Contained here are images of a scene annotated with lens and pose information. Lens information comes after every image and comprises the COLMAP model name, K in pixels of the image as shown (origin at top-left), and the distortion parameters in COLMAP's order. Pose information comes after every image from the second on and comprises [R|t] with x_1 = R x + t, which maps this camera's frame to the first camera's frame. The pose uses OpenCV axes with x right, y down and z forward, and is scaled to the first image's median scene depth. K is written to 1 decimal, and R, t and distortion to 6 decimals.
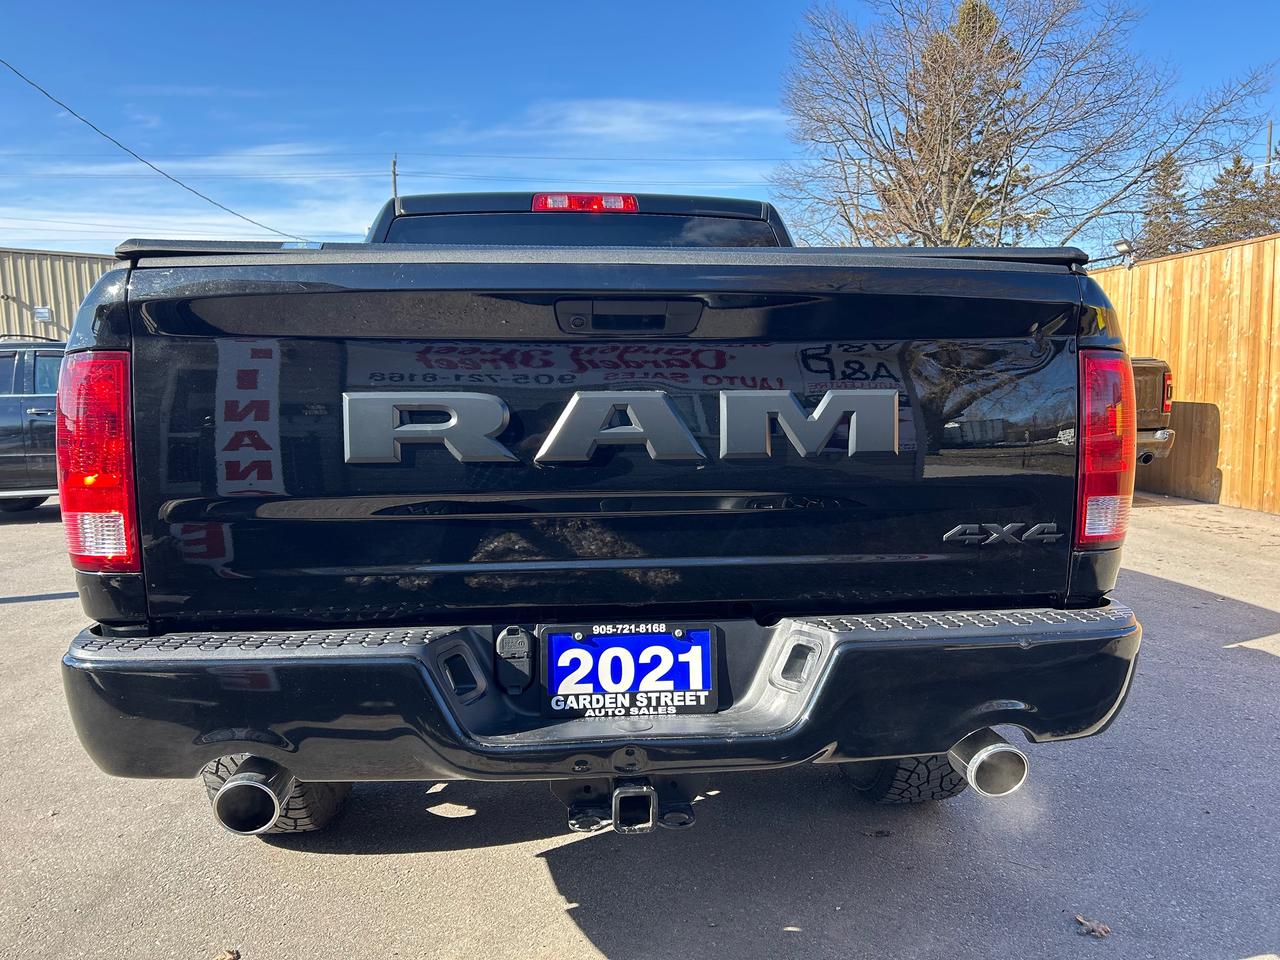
lens RADIAL K [[960.0, 0, 632.8], [0, 960.0, 479.6], [0, 0, 1]] dist [0.020023, -0.000234]
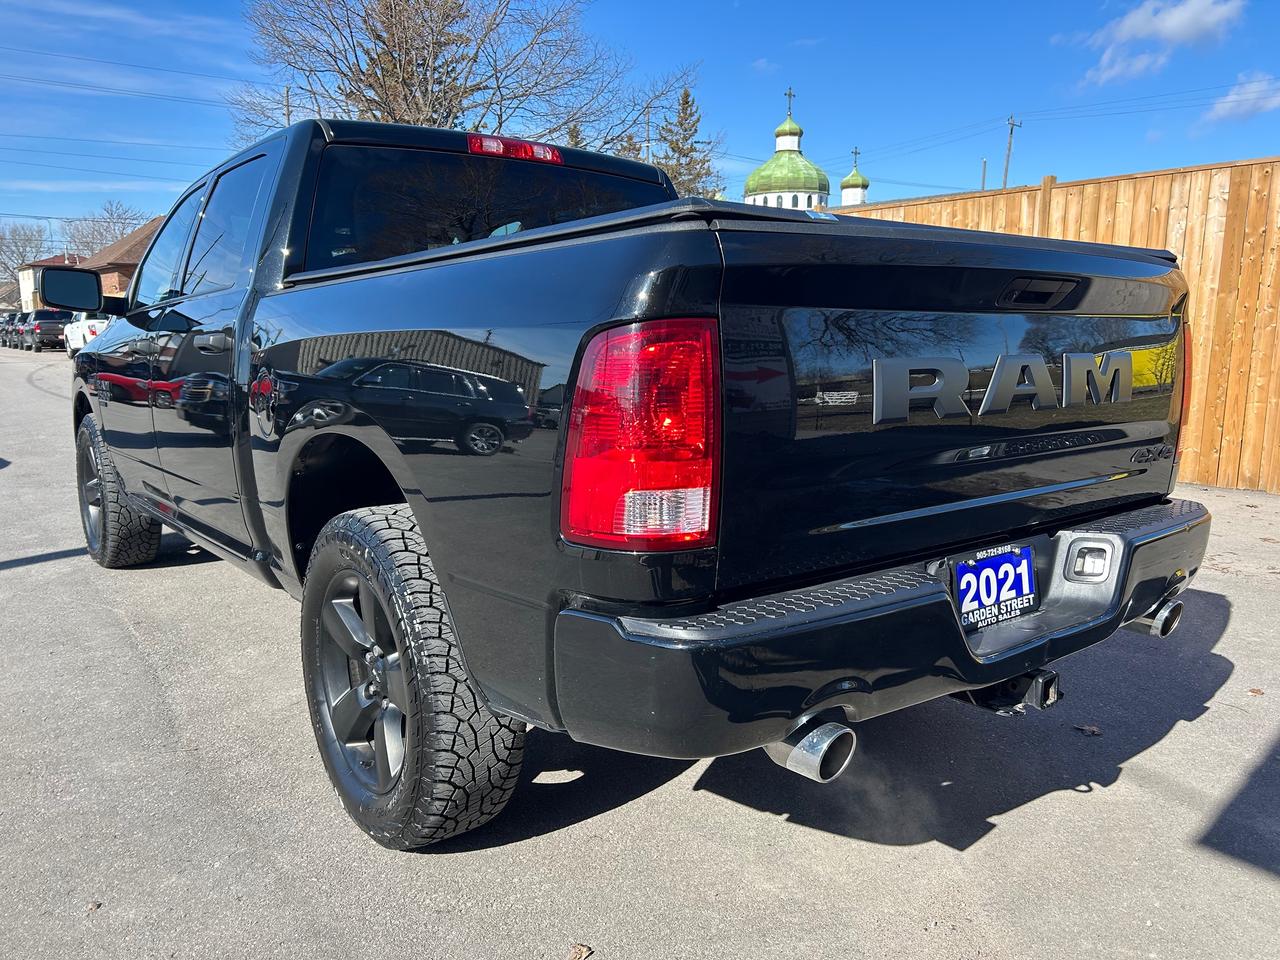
lens RADIAL K [[960.0, 0, 651.3], [0, 960.0, 480.2], [0, 0, 1]] dist [0.020023, -0.000234]
pose [[0.843261, -0.075660, 0.532153, -1.006524], [0.045957, 0.996567, 0.068864, -0.038368], [-0.535536, -0.033615, 0.843843, 0.208375]]
